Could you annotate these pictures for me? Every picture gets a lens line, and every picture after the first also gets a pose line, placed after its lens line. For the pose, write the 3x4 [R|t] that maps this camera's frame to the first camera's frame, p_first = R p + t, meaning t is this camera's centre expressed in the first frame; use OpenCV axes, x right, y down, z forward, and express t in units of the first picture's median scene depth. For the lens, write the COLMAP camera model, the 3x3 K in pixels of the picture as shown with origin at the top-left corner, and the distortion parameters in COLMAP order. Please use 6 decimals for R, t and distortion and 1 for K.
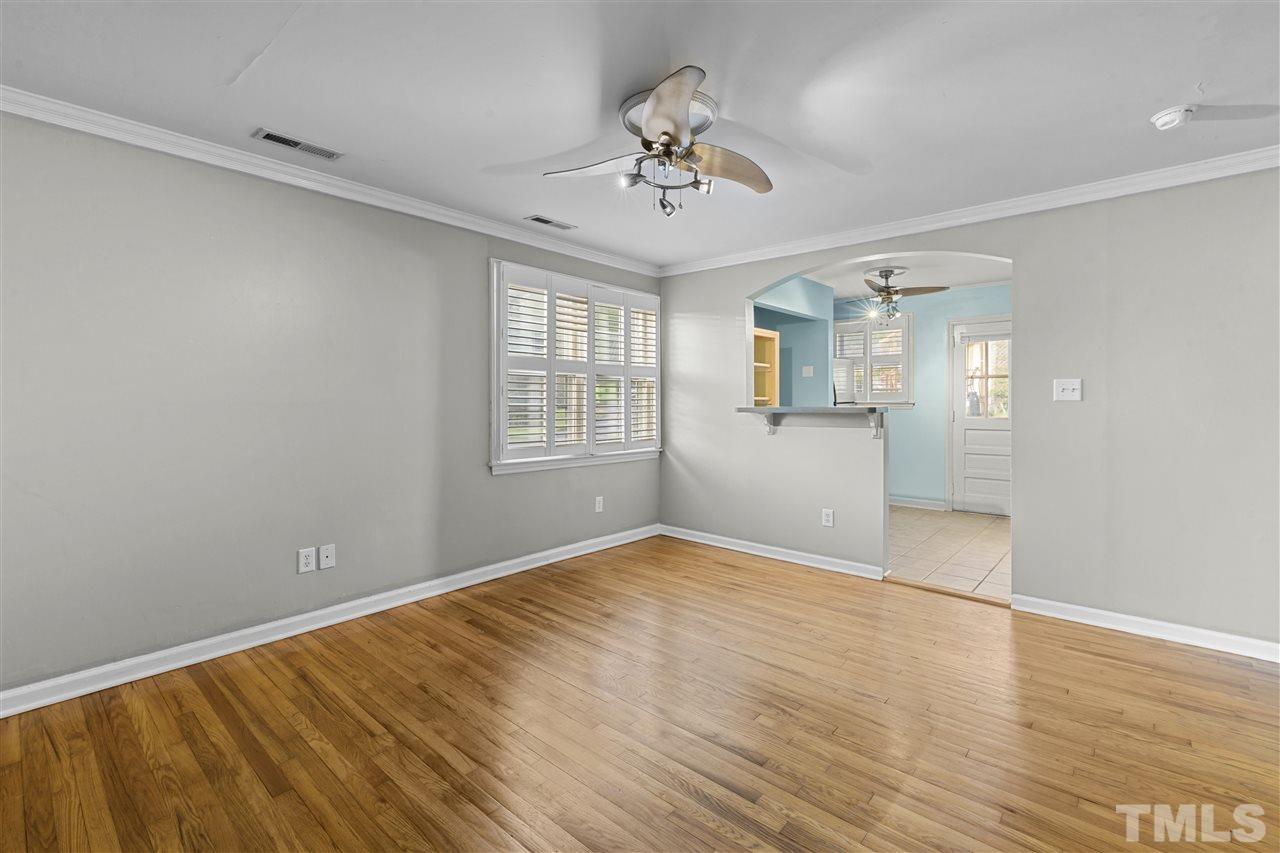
lens RADIAL K [[565.5, 0, 641.8], [0, 565.5, 410.6], [0, 0, 1]] dist [0.001383, -0.000315]
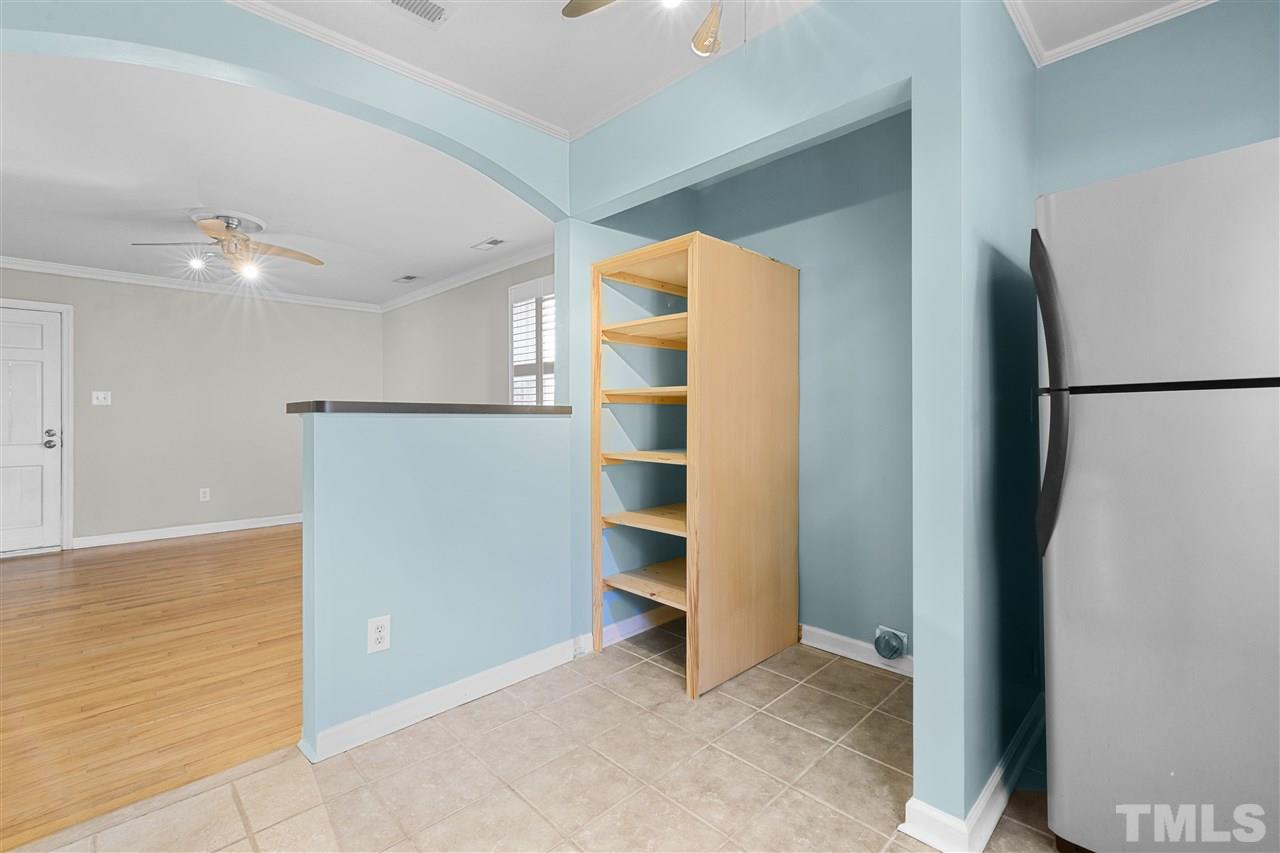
lens RADIAL K [[554.8, 0, 643.8], [0, 554.8, 423.7], [0, 0, 1]] dist [-0.011562, -0.000127]
pose [[-0.059110, 0.014229, -0.998150, 1.061990], [-0.012838, 0.999805, 0.015013, 0.002329], [0.998169, 0.013701, -0.058916, 1.585112]]
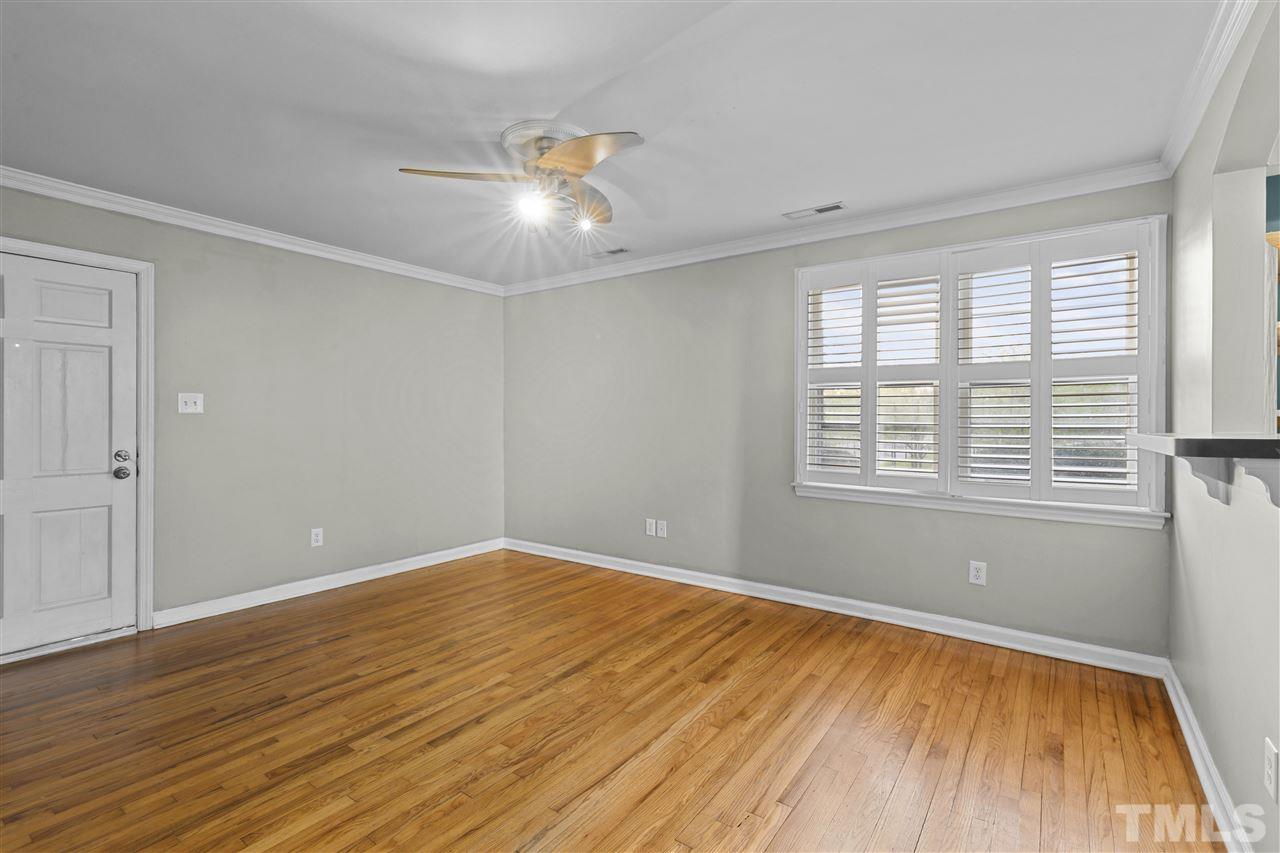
lens RADIAL K [[578.0, 0, 640.0], [0, 578.0, 426.5], [0, 0, 1]] dist [0.002452, 0.000128]
pose [[0.093117, 0.013566, -0.995563, 0.804365], [-0.019453, 0.999741, 0.011804, -0.011053], [0.995465, 0.018267, 0.093357, 0.757734]]
